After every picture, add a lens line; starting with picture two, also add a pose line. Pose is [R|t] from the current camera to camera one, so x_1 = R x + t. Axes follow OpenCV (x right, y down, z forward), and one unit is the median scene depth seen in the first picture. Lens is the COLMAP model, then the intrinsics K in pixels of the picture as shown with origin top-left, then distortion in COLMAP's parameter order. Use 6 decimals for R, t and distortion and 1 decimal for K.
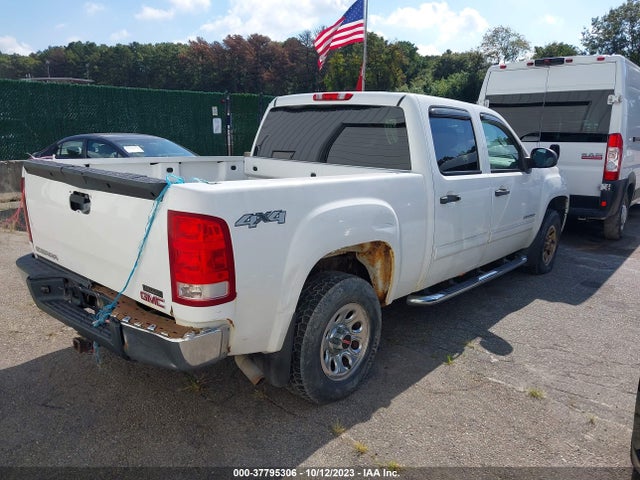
lens RADIAL K [[506.1, 0, 319.8], [0, 506.1, 243.6], [0, 0, 1]] dist [0.020786, -0.038926]
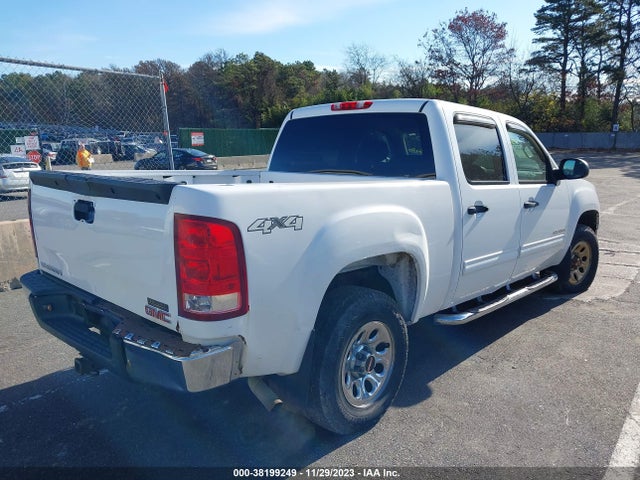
lens RADIAL K [[506.1, 0, 321.4], [0, 506.1, 231.9], [0, 0, 1]] dist [0.020786, -0.038926]
pose [[0.999471, -0.009407, -0.031121, -0.004216], [0.007107, 0.997292, -0.073197, 0.022296], [0.031726, 0.072937, 0.996832, 0.063549]]
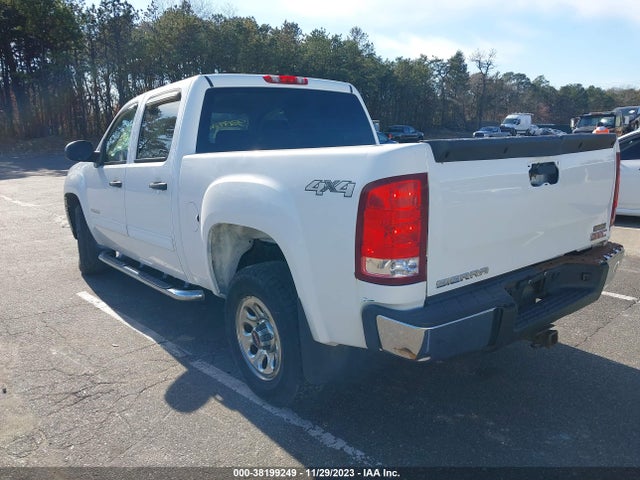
lens RADIAL K [[506.1, 0, 311.2], [0, 506.1, 238.5], [0, 0, 1]] dist [0.020786, -0.038926]
pose [[0.188673, -0.216749, 0.957822, -1.099808], [0.266222, 0.950105, 0.162563, -0.175434], [-0.945266, 0.224322, 0.236962, 0.931996]]
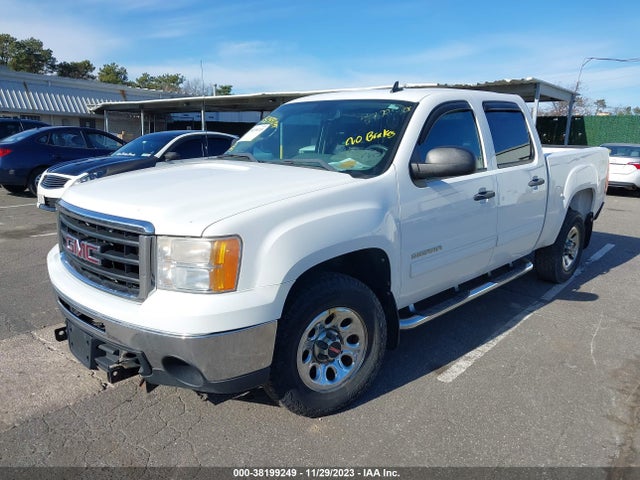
lens RADIAL K [[506.1, 0, 325.7], [0, 506.1, 247.5], [0, 0, 1]] dist [0.020786, -0.038926]
pose [[-0.998369, -0.041385, 0.039335, 0.317816], [-0.019348, 0.893383, 0.448878, -0.604984], [-0.053718, 0.447385, -0.892727, 2.676188]]
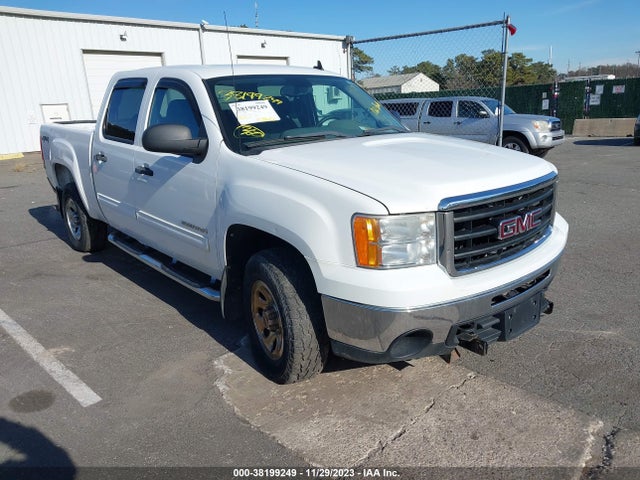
lens RADIAL K [[506.1, 0, 318.6], [0, 506.1, 241.1], [0, 0, 1]] dist [0.020786, -0.038926]
pose [[-0.128900, 0.249894, -0.959655, 1.519089], [-0.212012, 0.938408, 0.272839, -0.371094], [0.968729, 0.238627, -0.067981, 1.763860]]
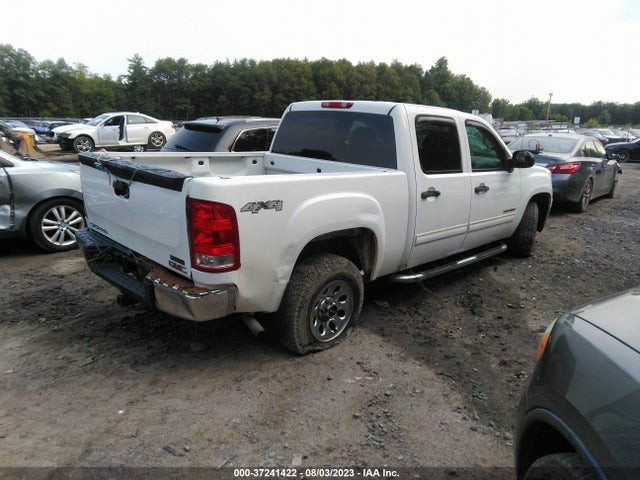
lens RADIAL K [[467.6, 0, 325.2], [0, 467.6, 239.0], [0, 0, 1]] dist [0.029060, -0.050156]
pose [[0.998244, 0.033618, -0.048763, 0.072424], [-0.032509, 0.999199, 0.023356, 0.000082], [0.049509, -0.021729, 0.998537, -0.123259]]
